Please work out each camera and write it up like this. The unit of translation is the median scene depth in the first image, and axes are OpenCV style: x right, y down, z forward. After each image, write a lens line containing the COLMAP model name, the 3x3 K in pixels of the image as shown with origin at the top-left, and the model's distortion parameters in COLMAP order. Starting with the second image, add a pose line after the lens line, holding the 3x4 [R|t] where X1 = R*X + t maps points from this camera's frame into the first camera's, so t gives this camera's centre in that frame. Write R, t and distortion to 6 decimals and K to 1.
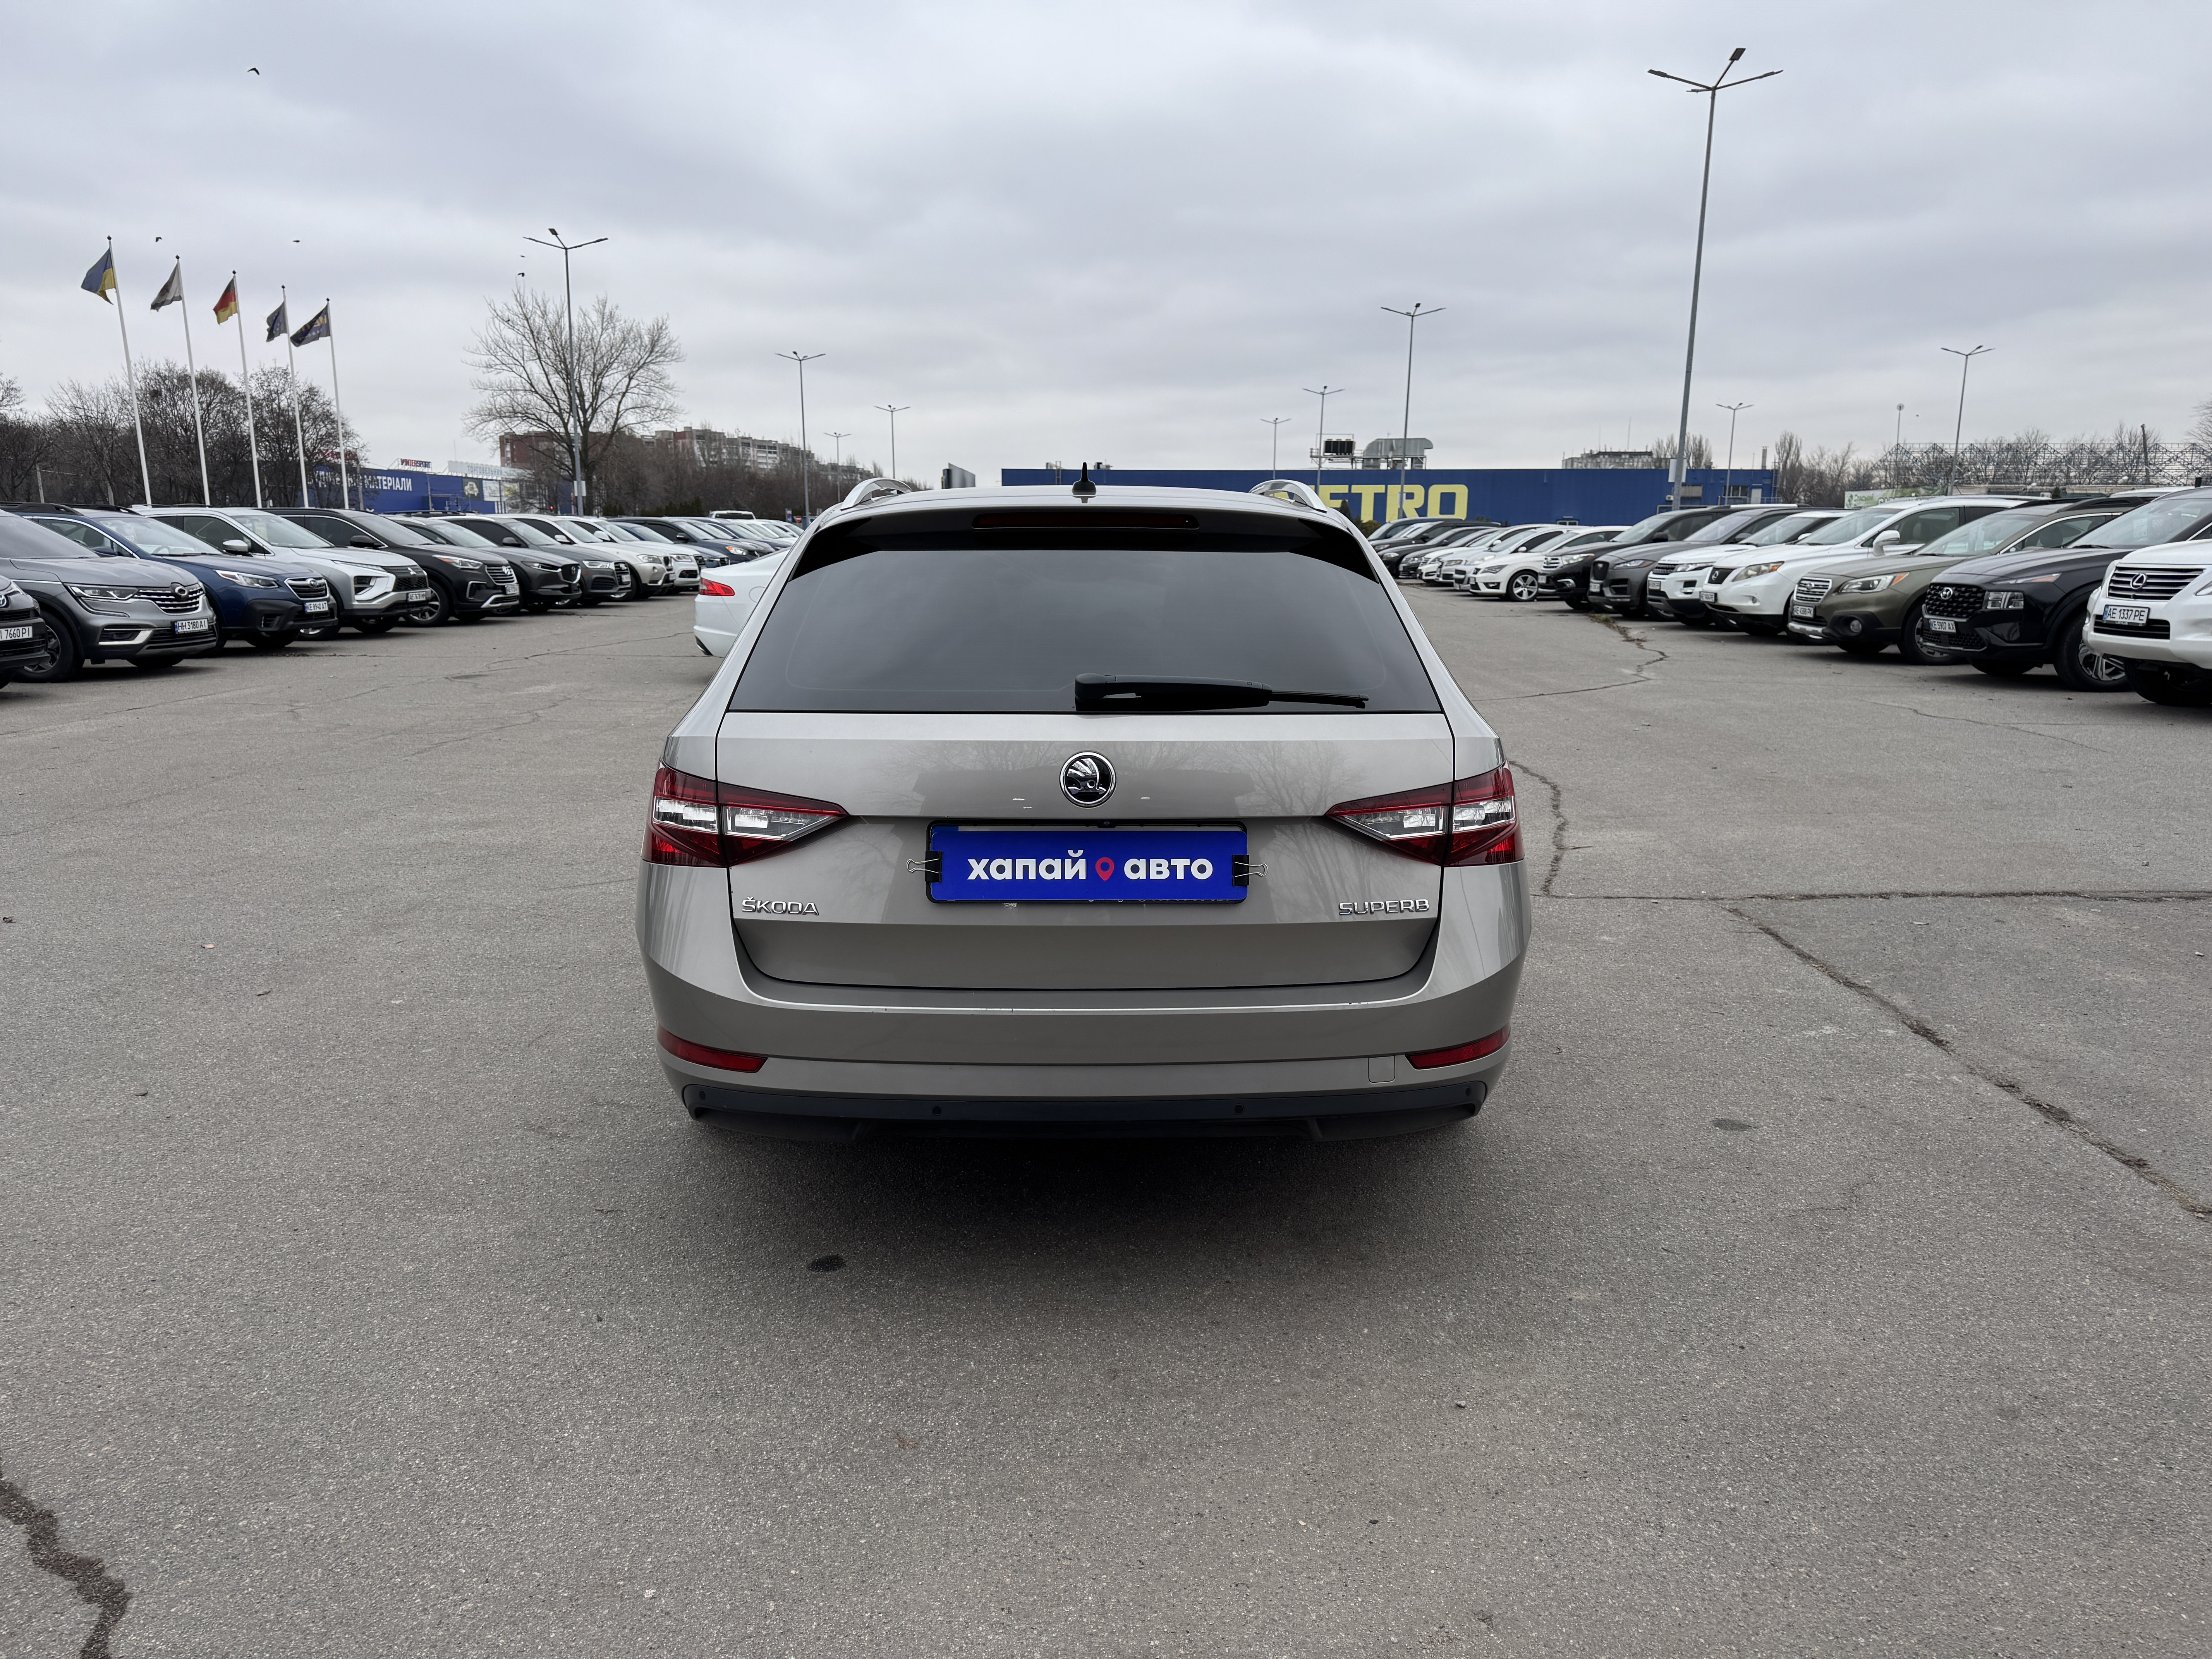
lens RADIAL K [[1550.1, 0, 1101.6], [0, 1550.1, 840.0], [0, 0, 1]] dist [0.062704, -0.067738]
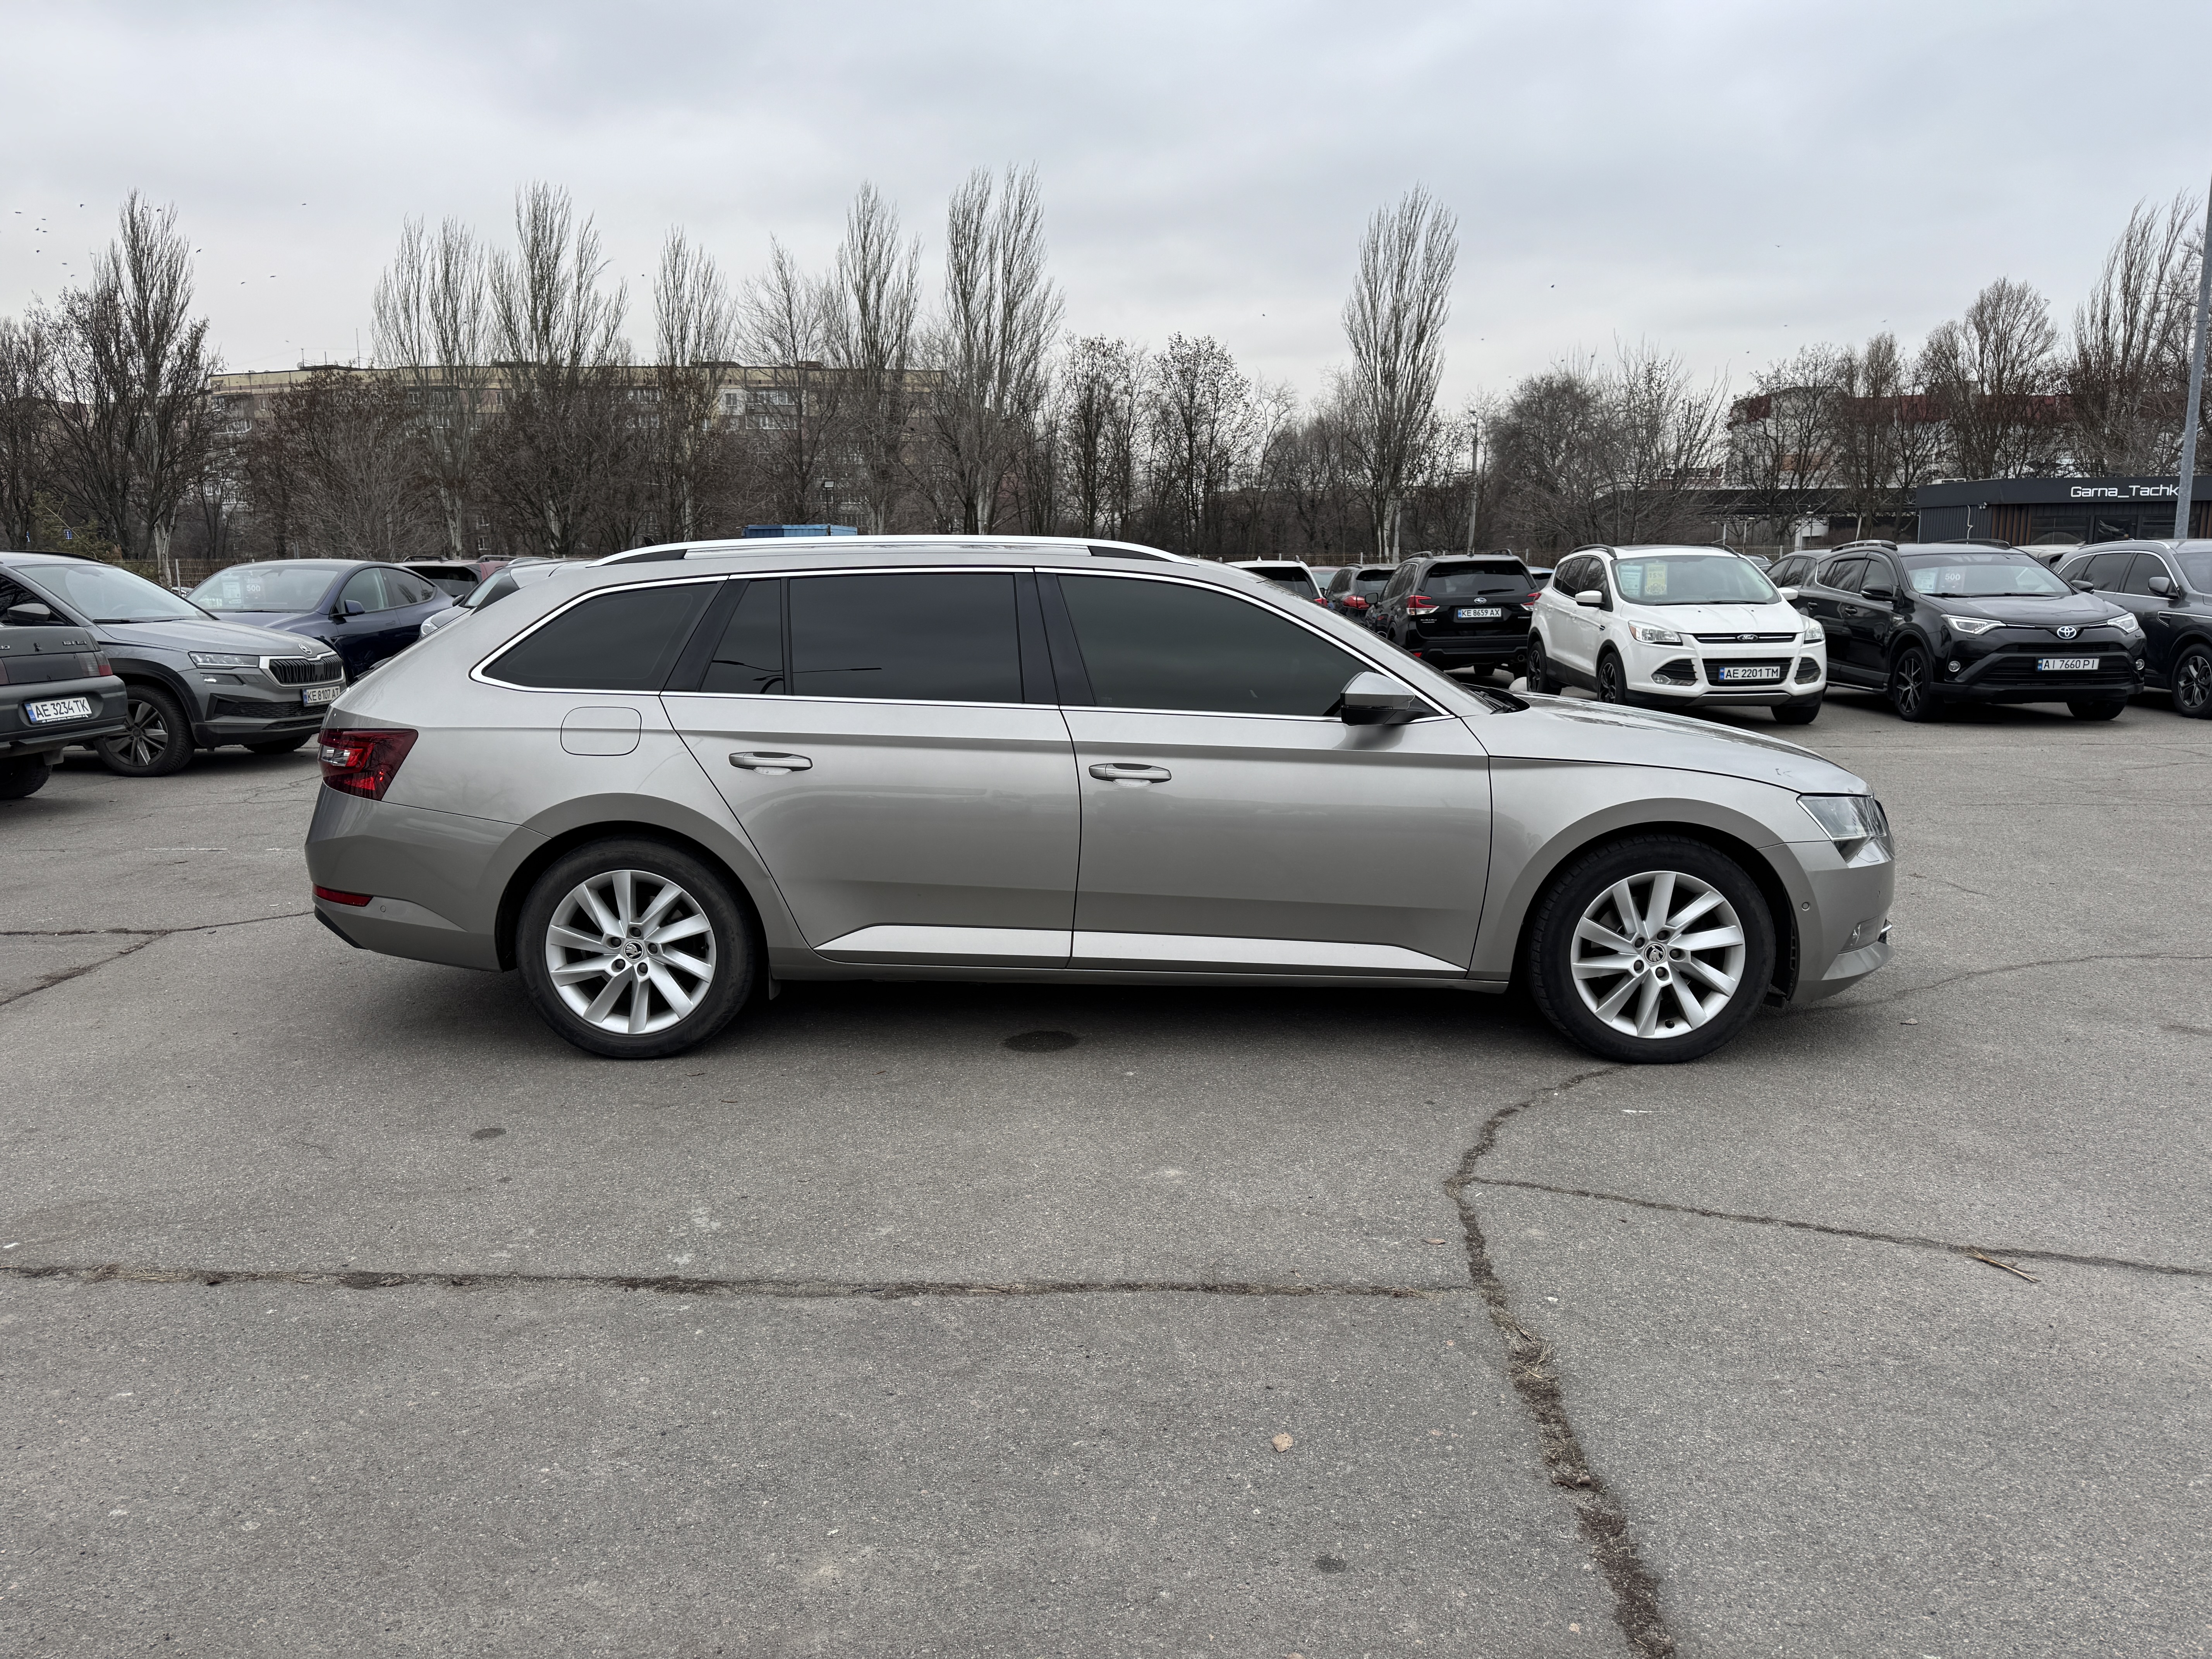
lens RADIAL K [[1550.1, 0, 1101.6], [0, 1550.1, 840.0], [0, 0, 1]] dist [0.062704, -0.067738]
pose [[-0.041960, 0.163207, -0.985699, 0.344332], [-0.181228, 0.968959, 0.168150, -0.065855], [0.982546, 0.185692, -0.011080, 0.339420]]
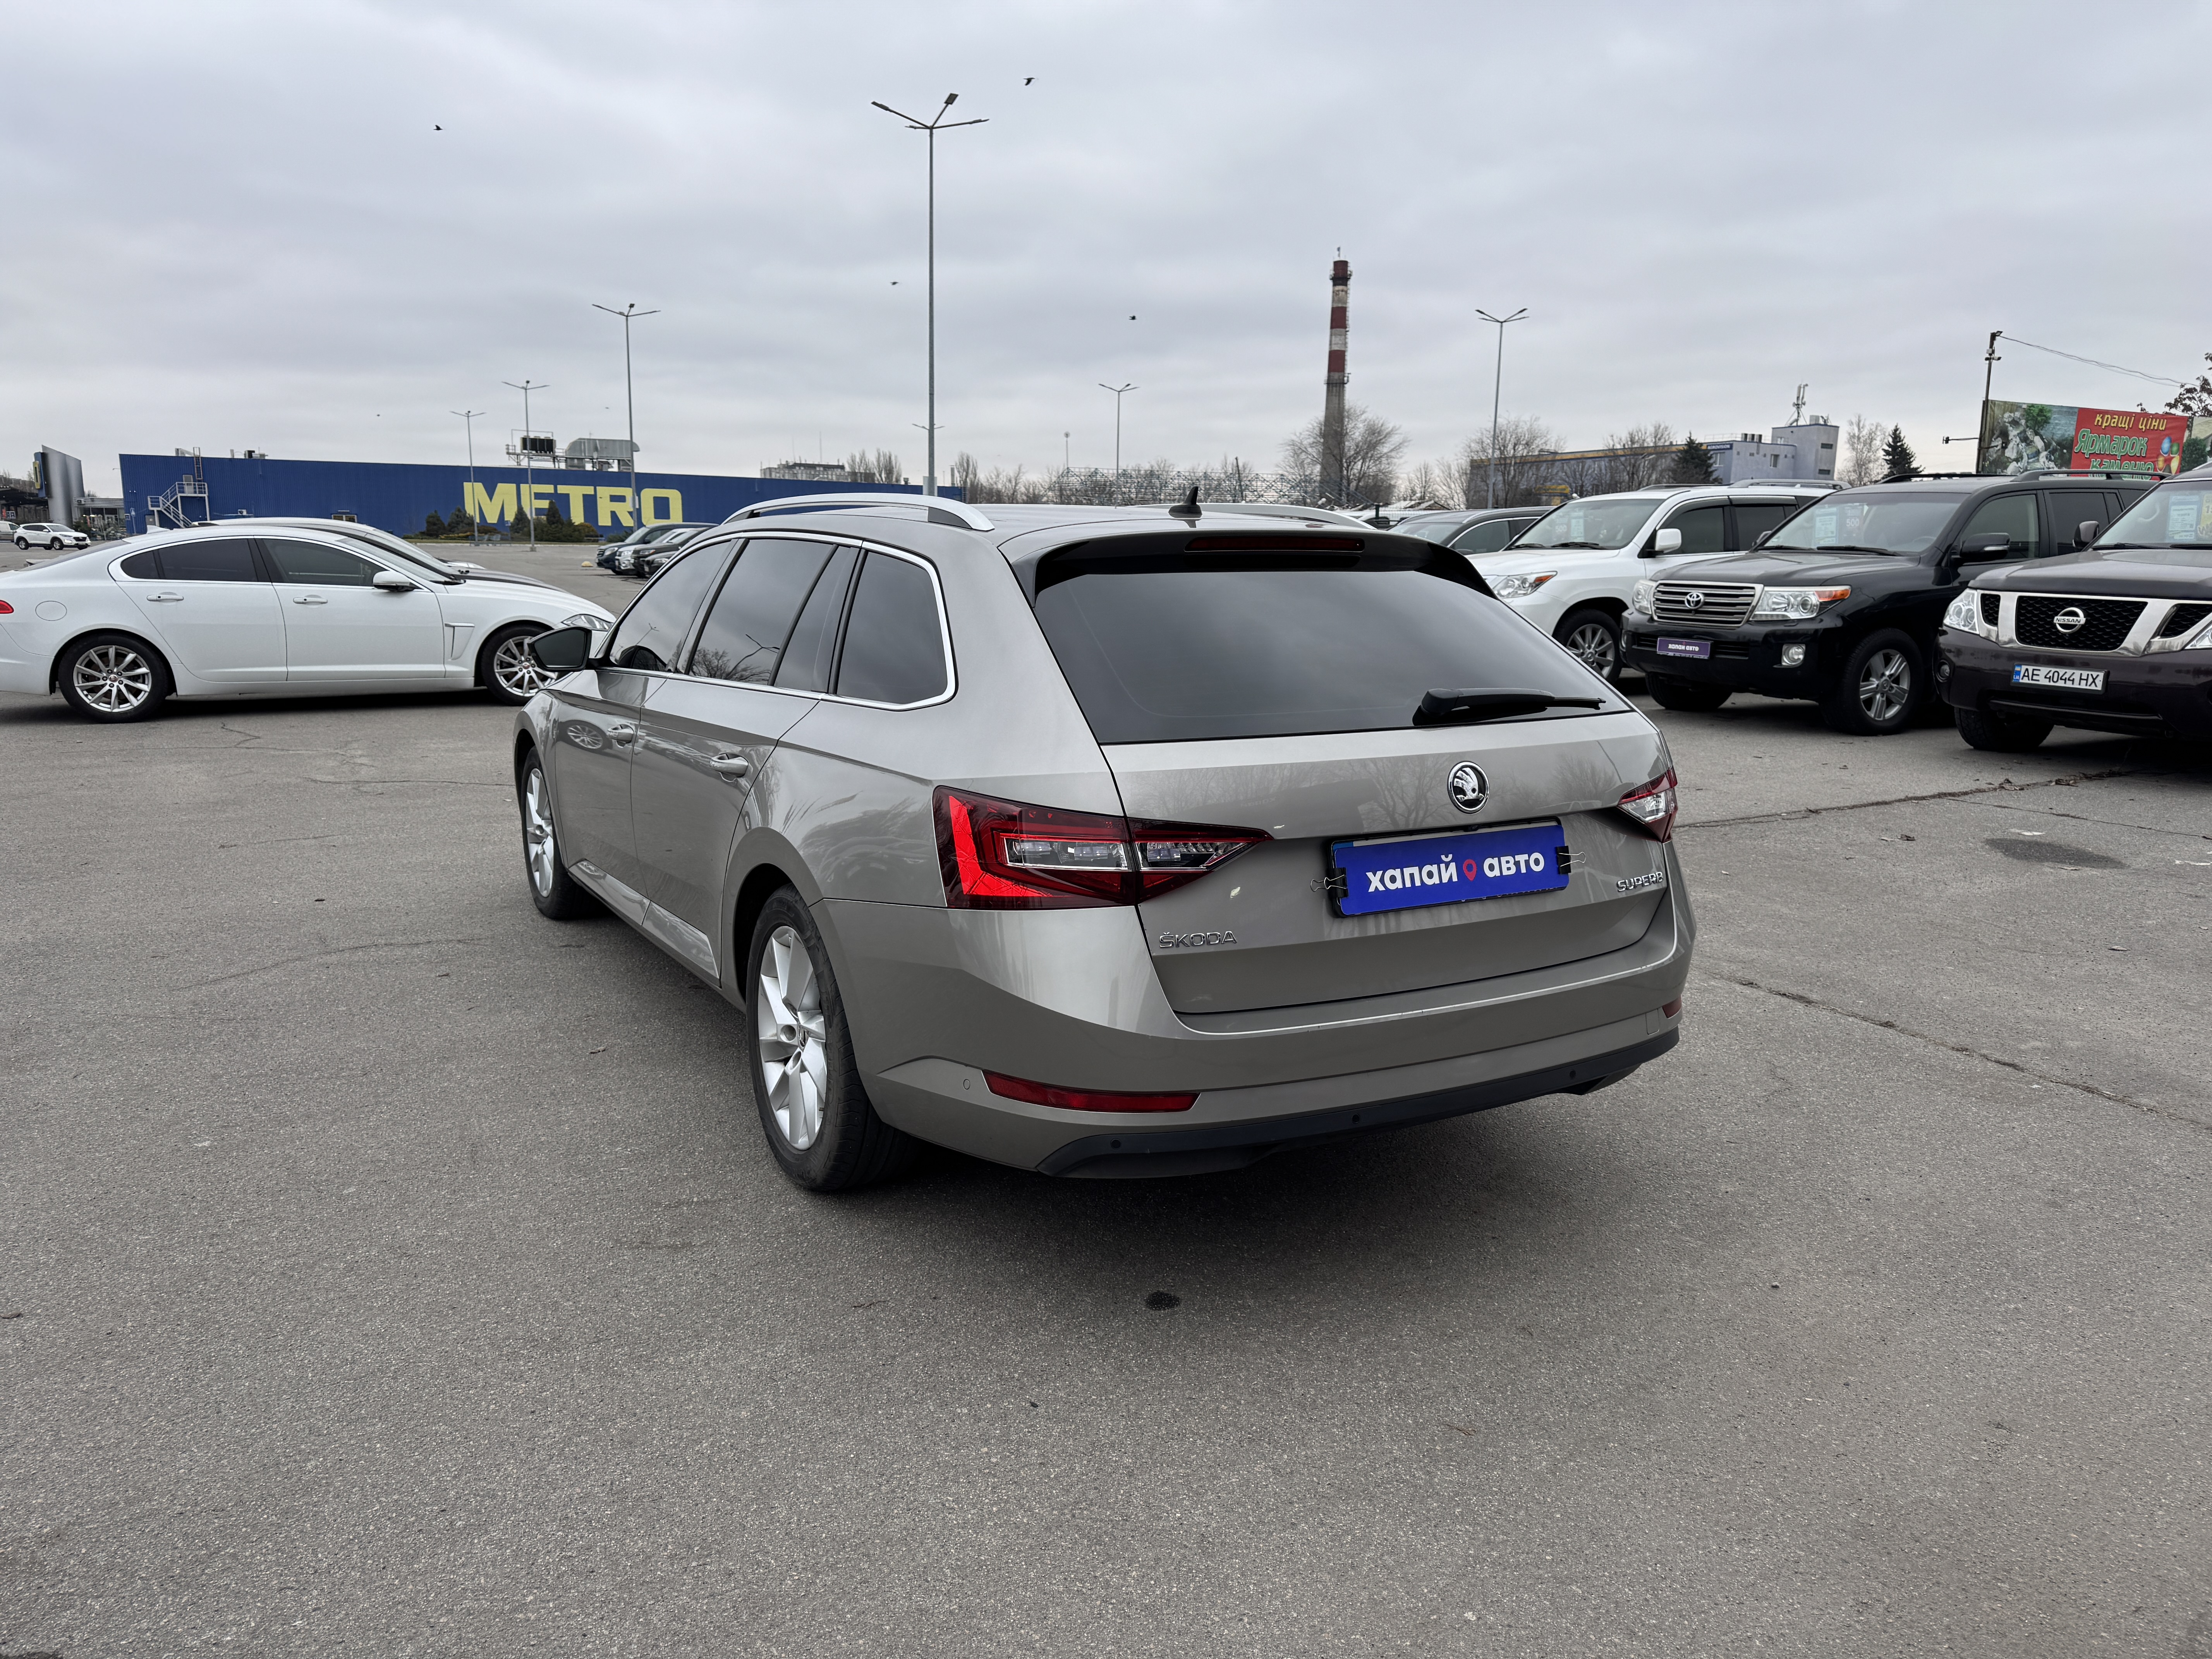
lens RADIAL K [[1564.6, 0, 1106.0], [0, 1564.6, 829.5], [0, 0, 1]] dist [0.064330, -0.095897]
pose [[0.879515, -0.079069, 0.469257, -0.127814], [0.084329, 0.996389, 0.009835, -0.007253], [-0.468340, 0.030922, 0.883007, 0.026284]]
